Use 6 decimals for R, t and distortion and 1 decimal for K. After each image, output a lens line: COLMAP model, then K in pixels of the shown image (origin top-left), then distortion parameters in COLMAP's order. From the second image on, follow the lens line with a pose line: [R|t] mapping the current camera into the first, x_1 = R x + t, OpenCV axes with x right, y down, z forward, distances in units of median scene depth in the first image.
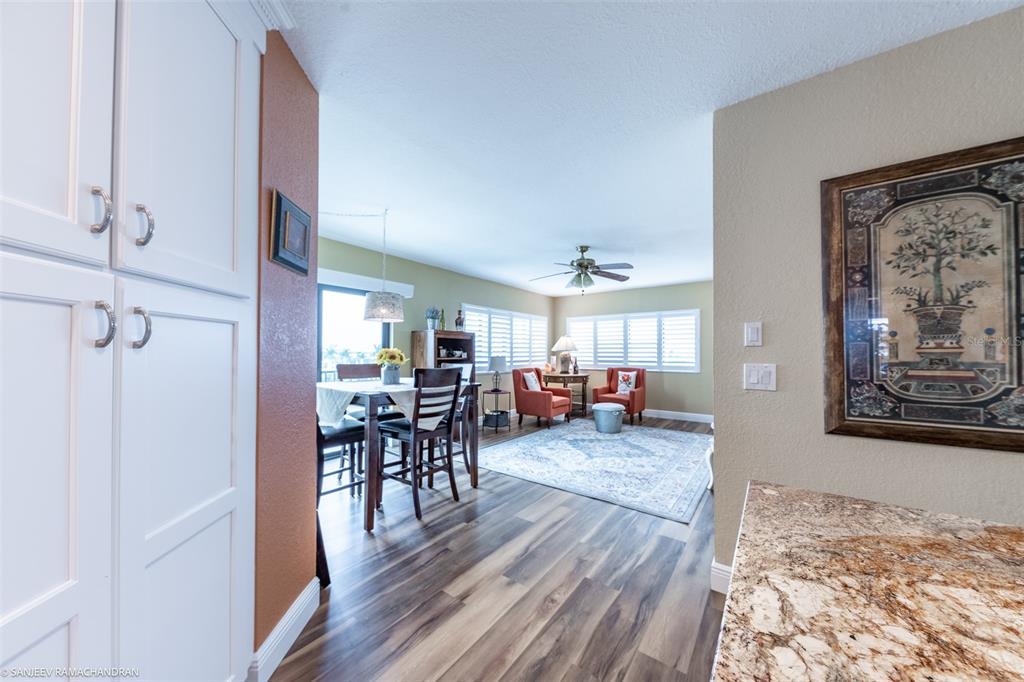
lens RADIAL K [[354.2, 0, 514.3], [0, 354.2, 347.5], [0, 0, 1]] dist [0.000128, 0.000009]
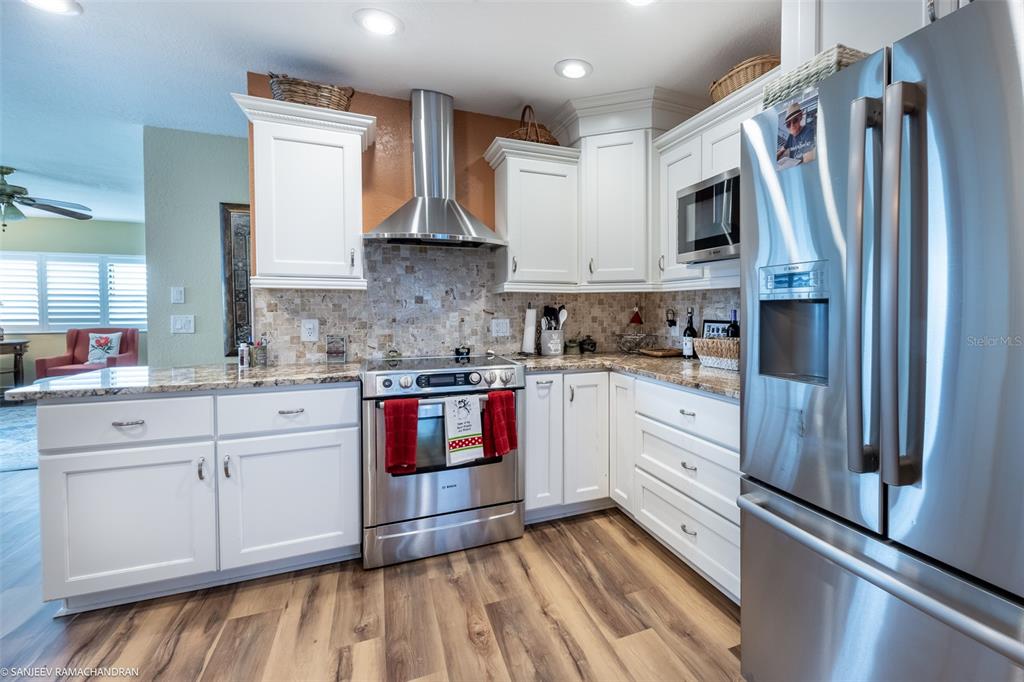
lens RADIAL K [[409.5, 0, 511.7], [0, 409.5, 314.1], [0, 0, 1]] dist [0.000392, 0.000024]
pose [[0.488112, -0.016645, 0.872622, -0.065696], [-0.009518, 0.999657, 0.024392, -0.007221], [-0.872729, -0.020211, 0.487787, -0.564749]]
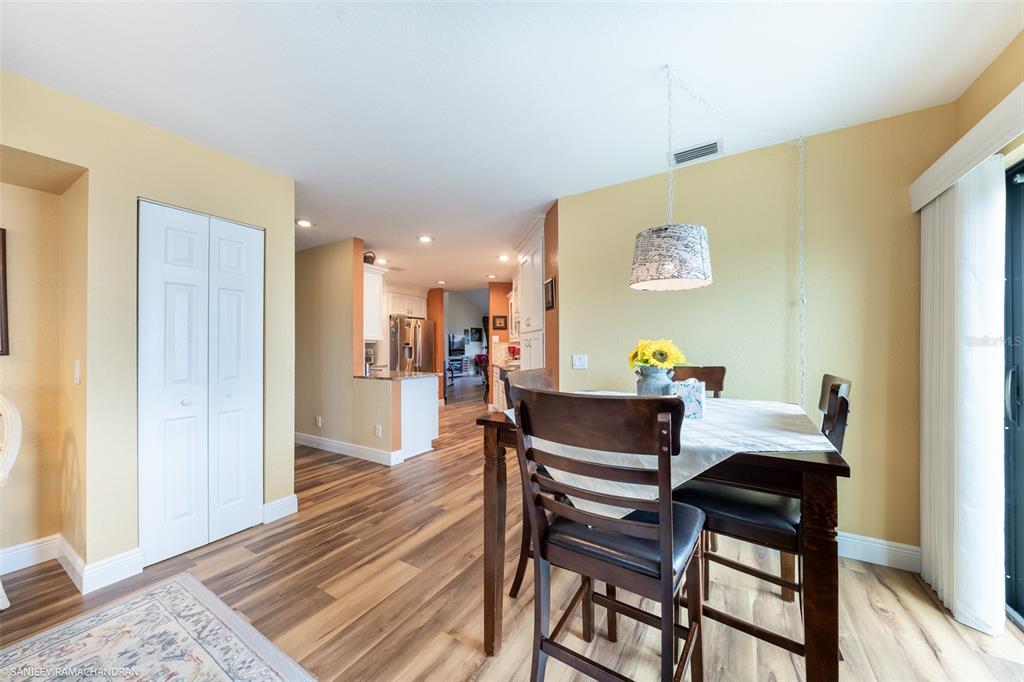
lens RADIAL K [[354.2, 0, 514.3], [0, 354.2, 347.5], [0, 0, 1]] dist [0.000128, 0.000009]
pose [[-0.994745, -0.005363, -0.102239, -0.082694], [-0.003626, 0.999846, -0.017168, 0.024795], [0.102315, -0.016707, -0.994612, 1.307932]]
